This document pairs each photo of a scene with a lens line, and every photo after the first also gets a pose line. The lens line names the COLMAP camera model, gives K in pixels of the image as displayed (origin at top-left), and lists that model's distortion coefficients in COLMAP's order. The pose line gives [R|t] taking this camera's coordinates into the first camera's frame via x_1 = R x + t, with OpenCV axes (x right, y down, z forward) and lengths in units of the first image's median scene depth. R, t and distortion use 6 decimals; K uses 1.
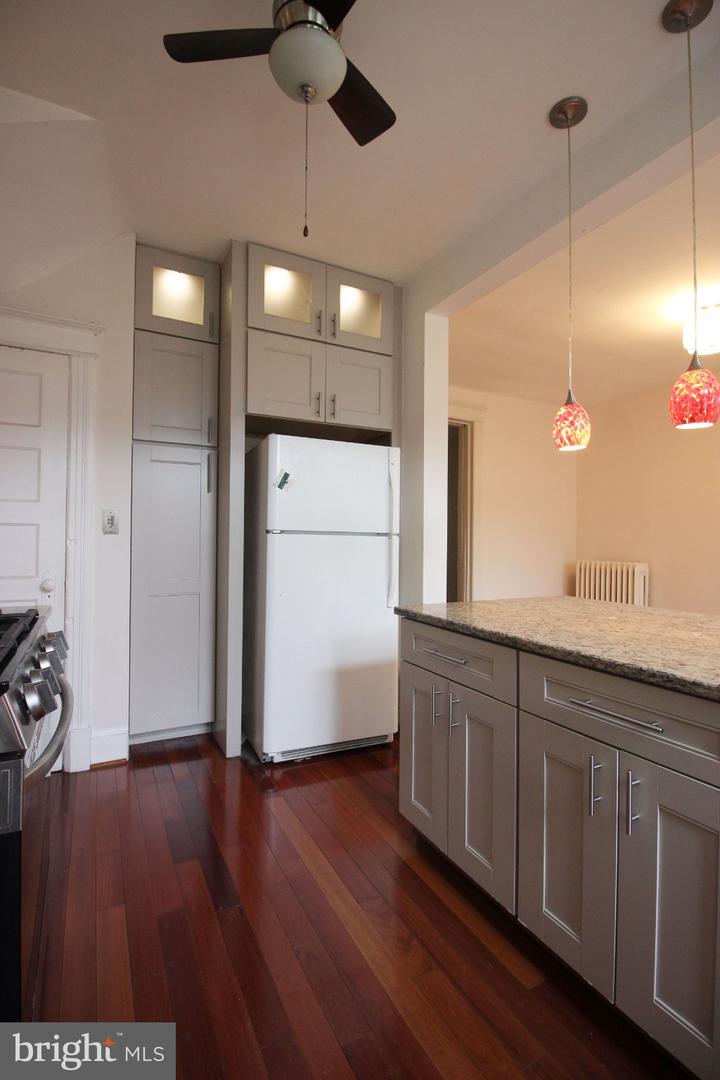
lens RADIAL K [[500.4, 0, 353.7], [0, 500.4, 533.4], [0, 0, 1]] dist [0.001296, -0.013647]
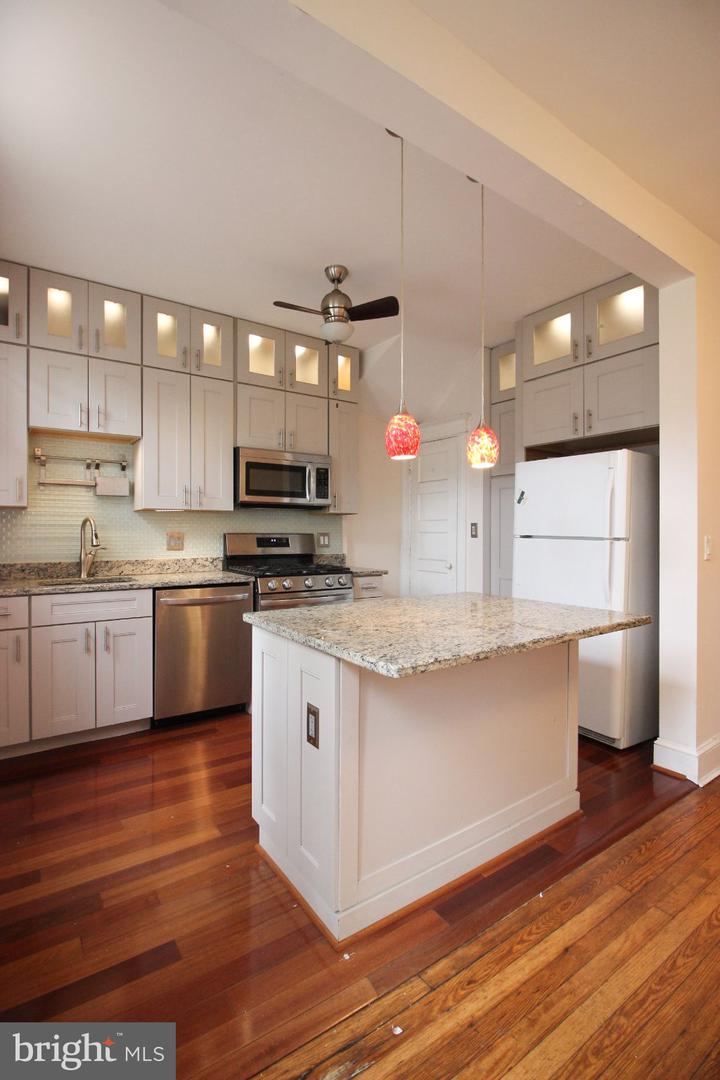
lens RADIAL K [[500.4, 0, 353.7], [0, 500.4, 533.4], [0, 0, 1]] dist [0.001296, -0.013647]
pose [[0.134157, -0.001841, -0.990958, 1.001801], [0.002106, 0.999997, -0.001573, -0.007664], [0.990958, -0.001876, 0.134161, 0.356717]]
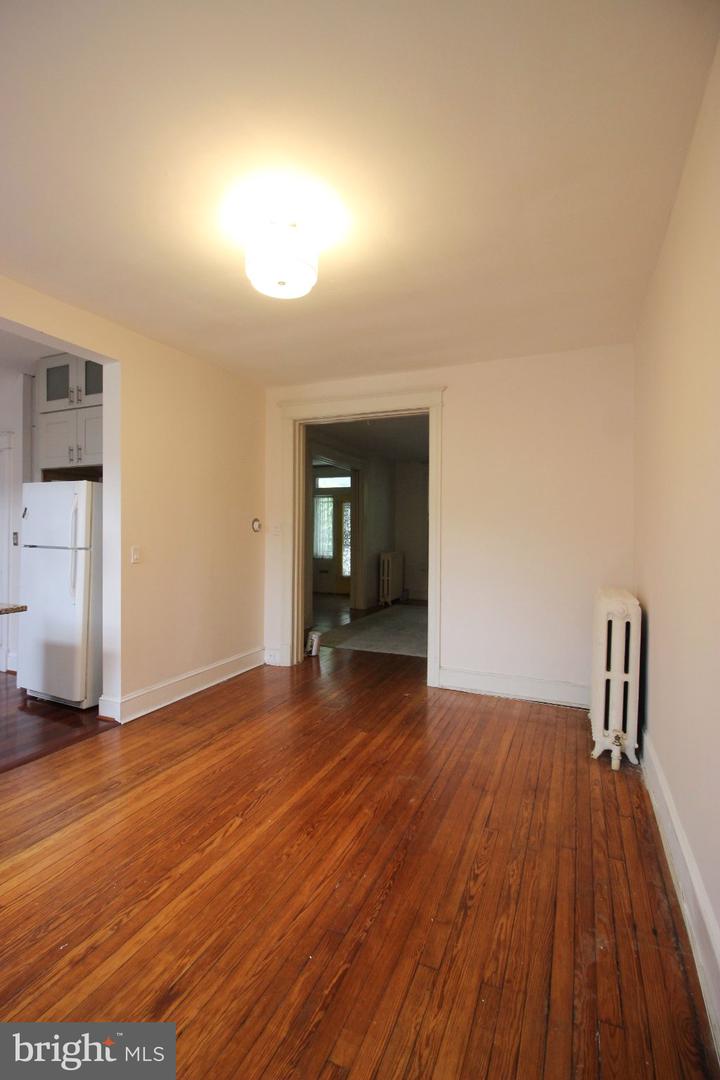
lens RADIAL K [[518.8, 0, 351.0], [0, 518.8, 534.3], [0, 0, 1]] dist [0.002684, -0.014602]
pose [[0.618312, -0.000528, -0.785933, 1.587834], [0.002267, 0.999997, 0.001111, -0.034497], [0.785929, -0.002469, 0.618311, 0.732929]]
